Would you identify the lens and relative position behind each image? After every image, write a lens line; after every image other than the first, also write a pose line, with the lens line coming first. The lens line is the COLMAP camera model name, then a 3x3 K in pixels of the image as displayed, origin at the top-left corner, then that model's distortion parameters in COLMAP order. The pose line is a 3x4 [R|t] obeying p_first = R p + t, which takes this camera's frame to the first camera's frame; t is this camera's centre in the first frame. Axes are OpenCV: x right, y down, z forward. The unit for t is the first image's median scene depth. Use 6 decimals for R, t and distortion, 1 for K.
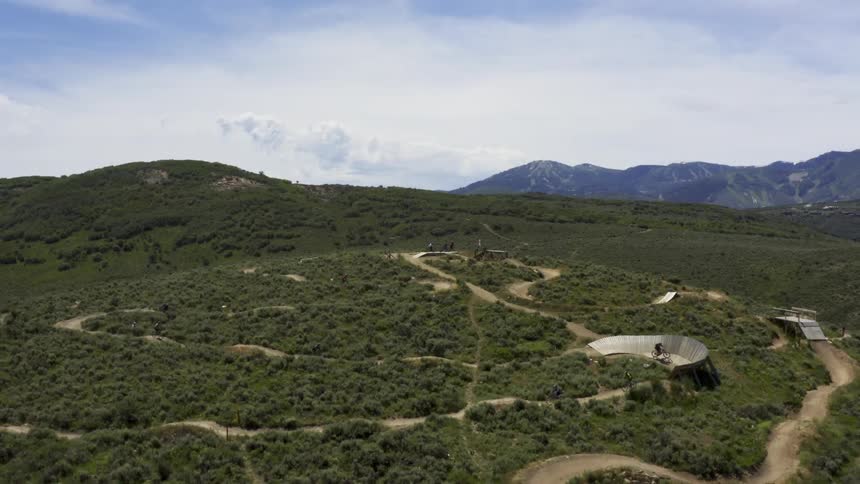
lens RADIAL K [[736.2, 0, 430.2], [0, 736.2, 241.9], [0, 0, 1]] dist [0.001013, -0.004418]
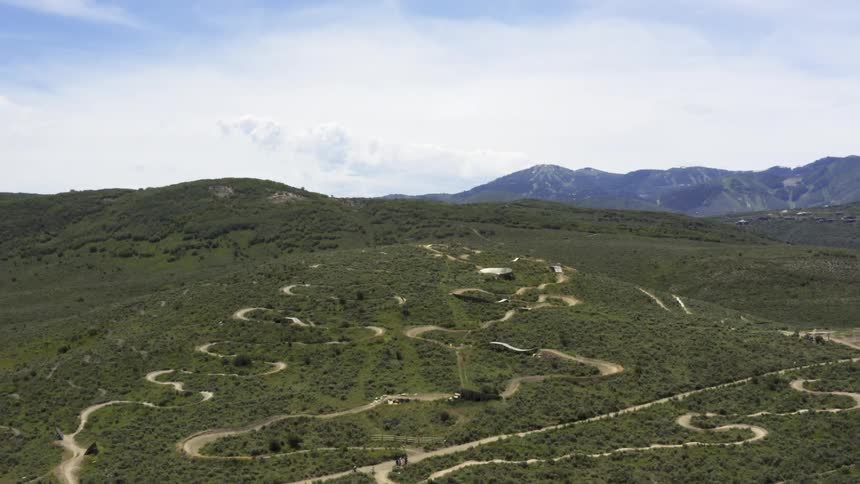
lens RADIAL K [[736.2, 0, 429.5], [0, 736.2, 242.2], [0, 0, 1]] dist [0.001013, -0.004418]
pose [[0.999965, 0.004291, -0.007182, 0.000723], [-0.004307, 0.999988, -0.002284, 0.002342], [0.007172, 0.002315, 0.999972, -0.307041]]
